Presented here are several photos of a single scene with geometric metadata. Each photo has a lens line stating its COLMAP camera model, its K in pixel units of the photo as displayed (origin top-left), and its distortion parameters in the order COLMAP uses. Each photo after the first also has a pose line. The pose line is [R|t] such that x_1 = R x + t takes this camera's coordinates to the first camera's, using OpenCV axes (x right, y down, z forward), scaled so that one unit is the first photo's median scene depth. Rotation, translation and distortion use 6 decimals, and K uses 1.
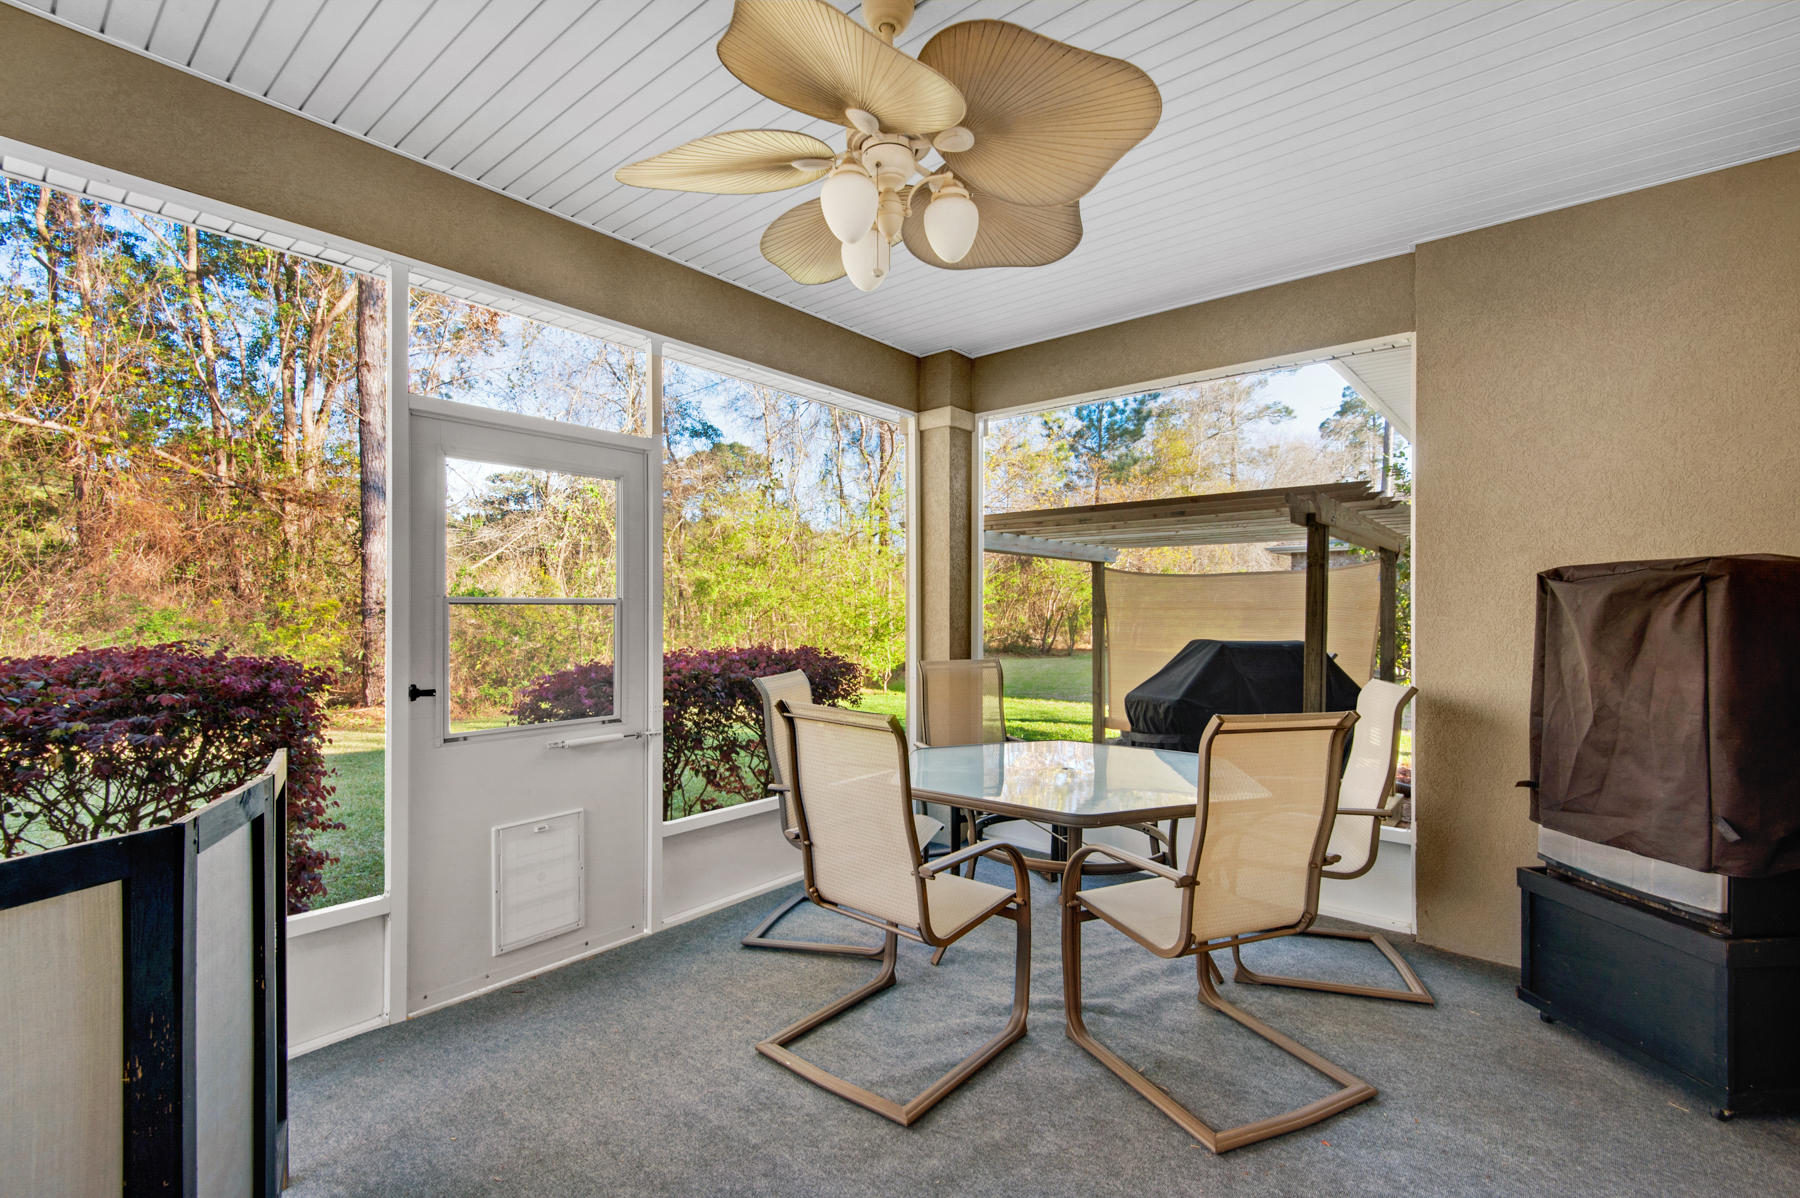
lens RADIAL K [[842.9, 0, 900.0], [0, 842.9, 599.0], [0, 0, 1]] dist [-0.000069, -0.000703]
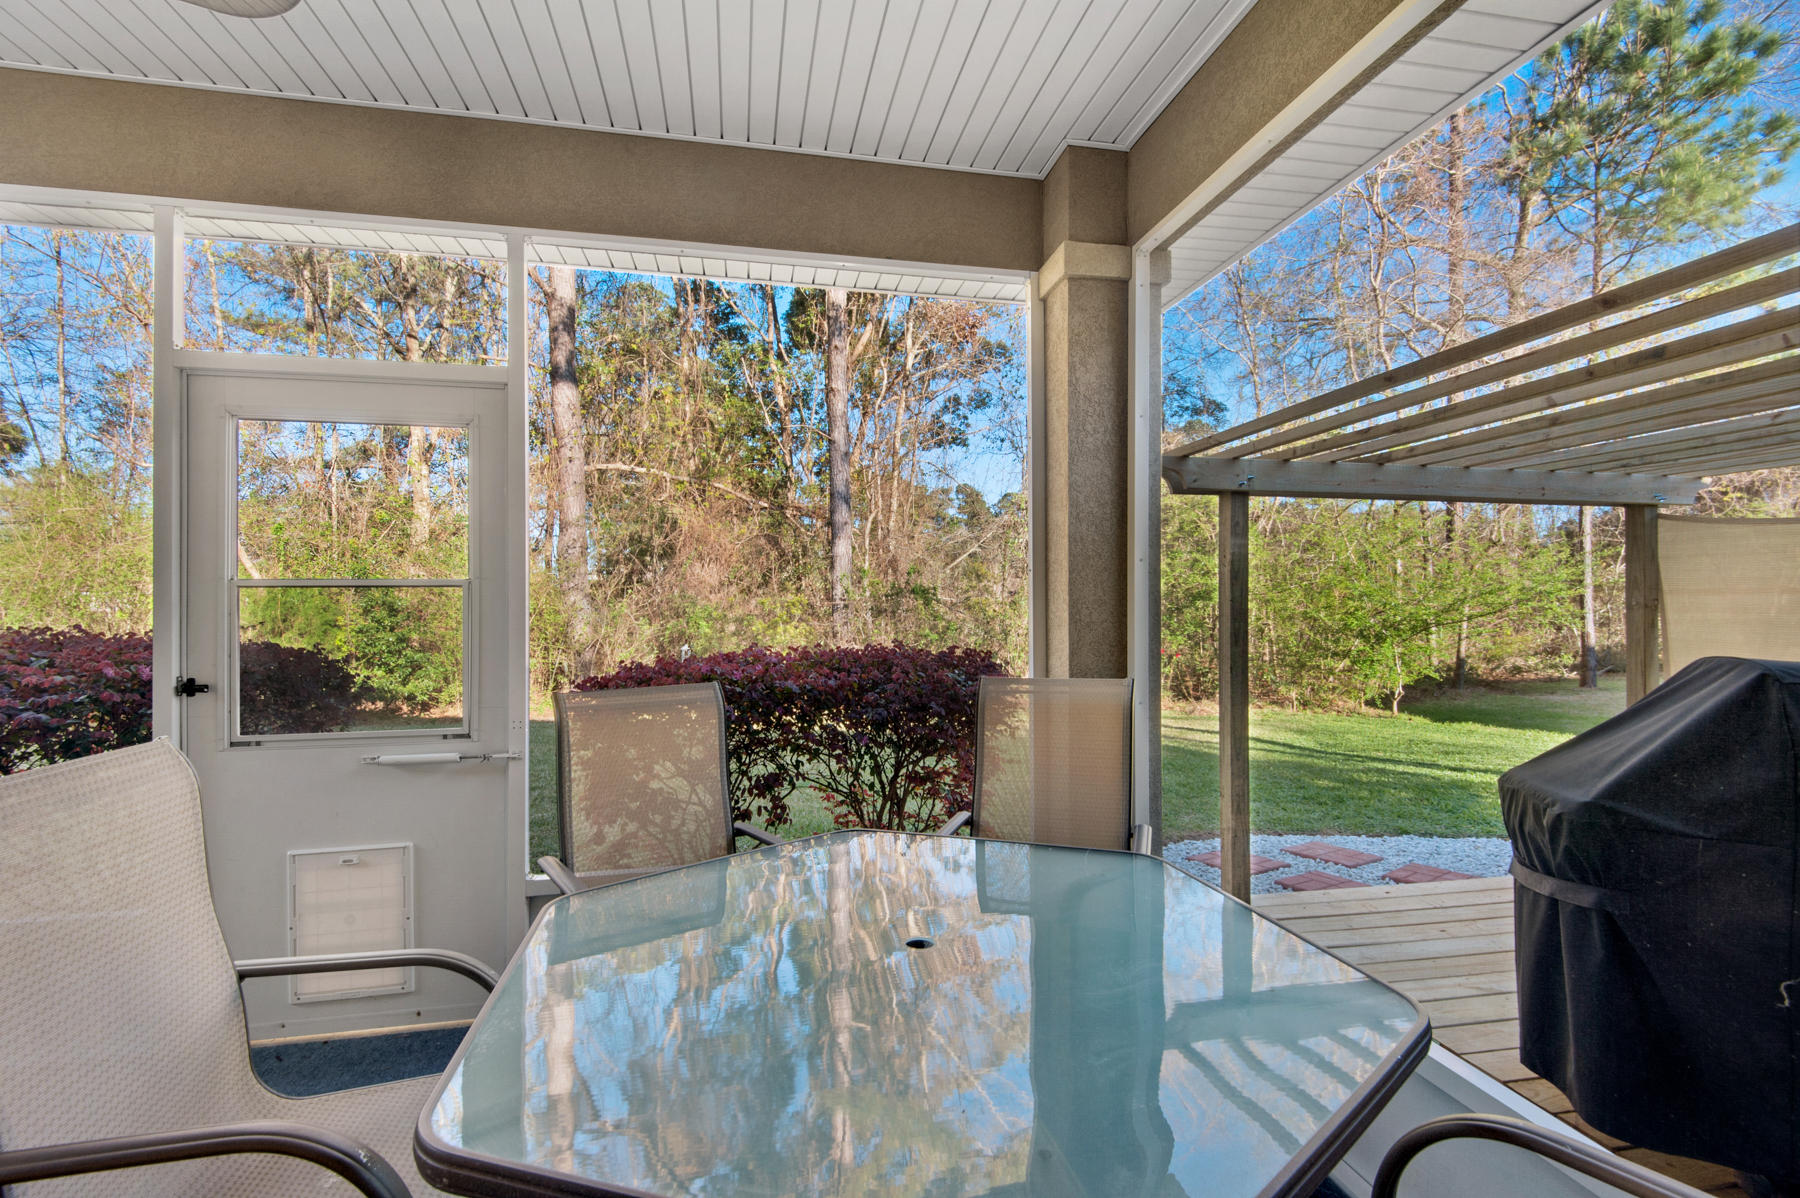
lens RADIAL K [[815.2, 0, 910.8], [0, 815.2, 603.3], [0, 0, 1]] dist [0.000037, -0.000283]
pose [[0.769678, -0.008330, -0.638378, 0.328934], [0.013089, 0.999911, 0.002735, 0.017983], [0.638298, -0.010461, 0.769718, 0.487353]]
